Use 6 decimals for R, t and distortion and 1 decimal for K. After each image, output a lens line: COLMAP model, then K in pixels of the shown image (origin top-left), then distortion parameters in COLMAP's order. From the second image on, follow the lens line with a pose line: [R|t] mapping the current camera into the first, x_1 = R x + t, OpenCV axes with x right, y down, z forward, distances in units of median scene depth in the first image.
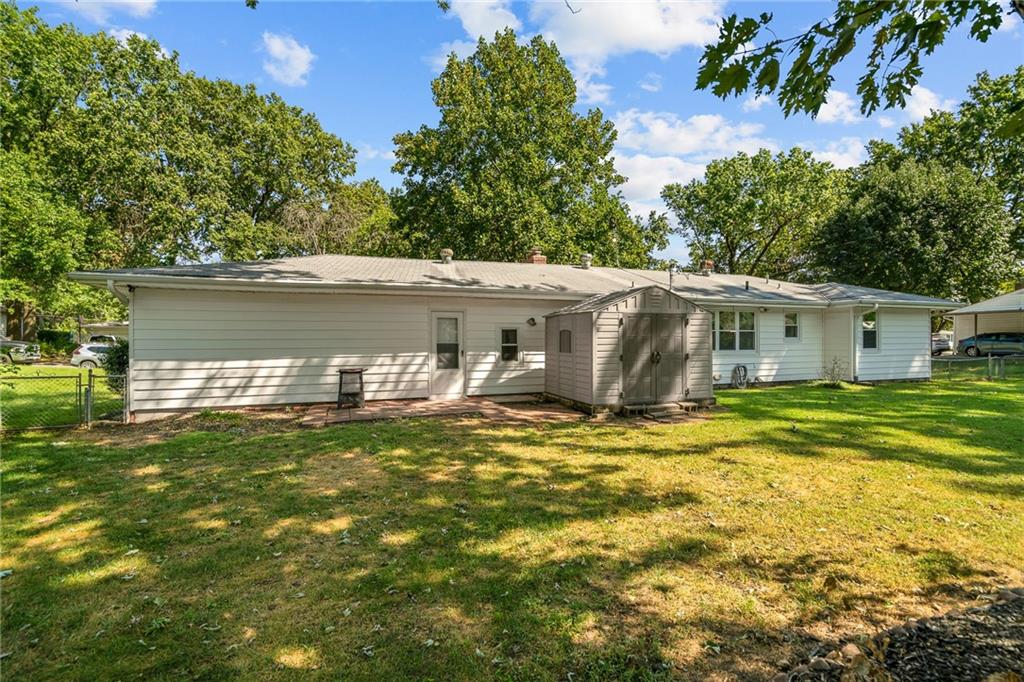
lens RADIAL K [[475.3, 0, 507.5], [0, 475.3, 340.3], [0, 0, 1]] dist [-0.004553, 0.001346]
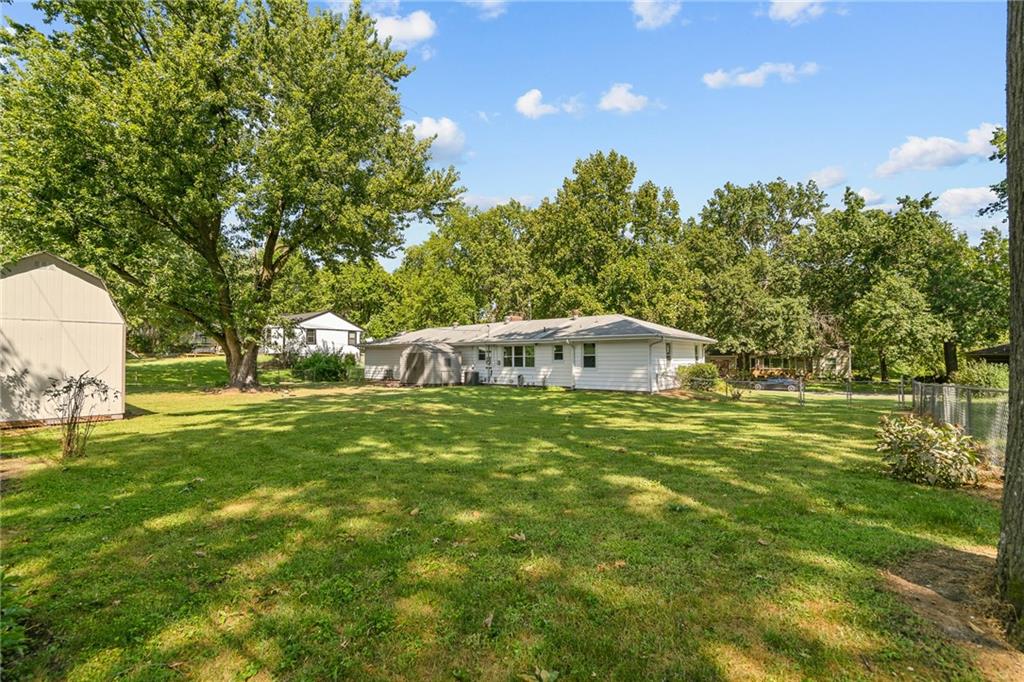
lens RADIAL K [[475.3, 0, 510.8], [0, 475.3, 343.1], [0, 0, 1]] dist [-0.004553, 0.001346]
pose [[0.502379, -0.031898, -0.864059, 2.613806], [-0.008145, 0.999100, -0.041619, 0.006765], [0.864609, 0.027947, 0.501668, 0.048539]]
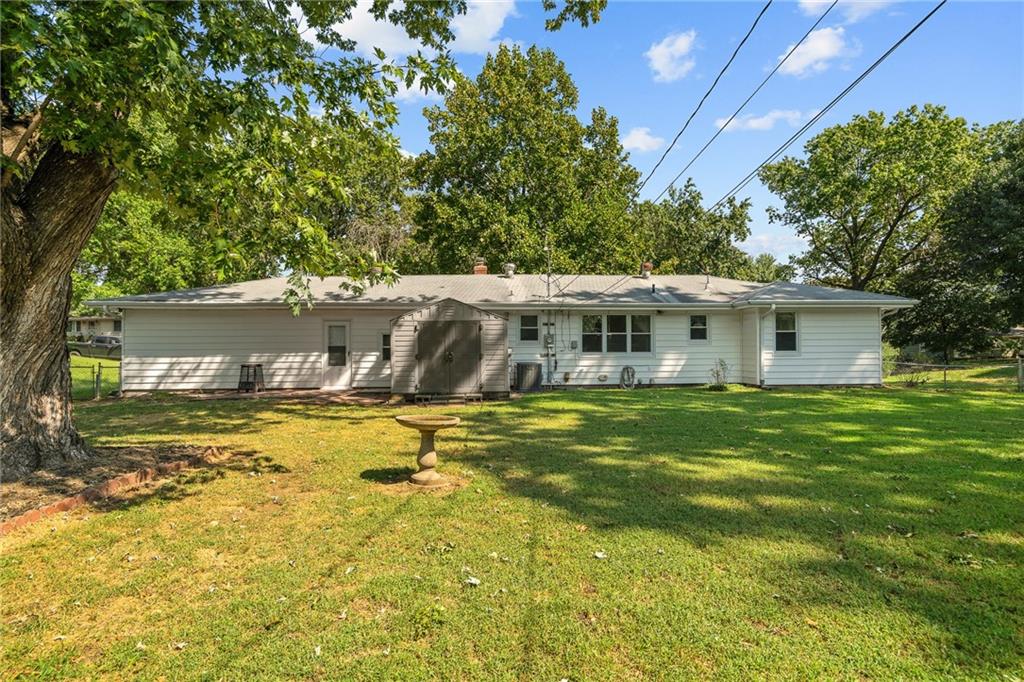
lens RADIAL K [[520.6, 0, 509.0], [0, 520.6, 346.9], [0, 0, 1]] dist [0.009056, 0.000016]
pose [[0.960074, -0.000184, -0.279745, 0.707501], [0.001746, 0.999984, 0.005333, 0.003224], [0.279740, -0.005608, 0.960060, -0.216534]]
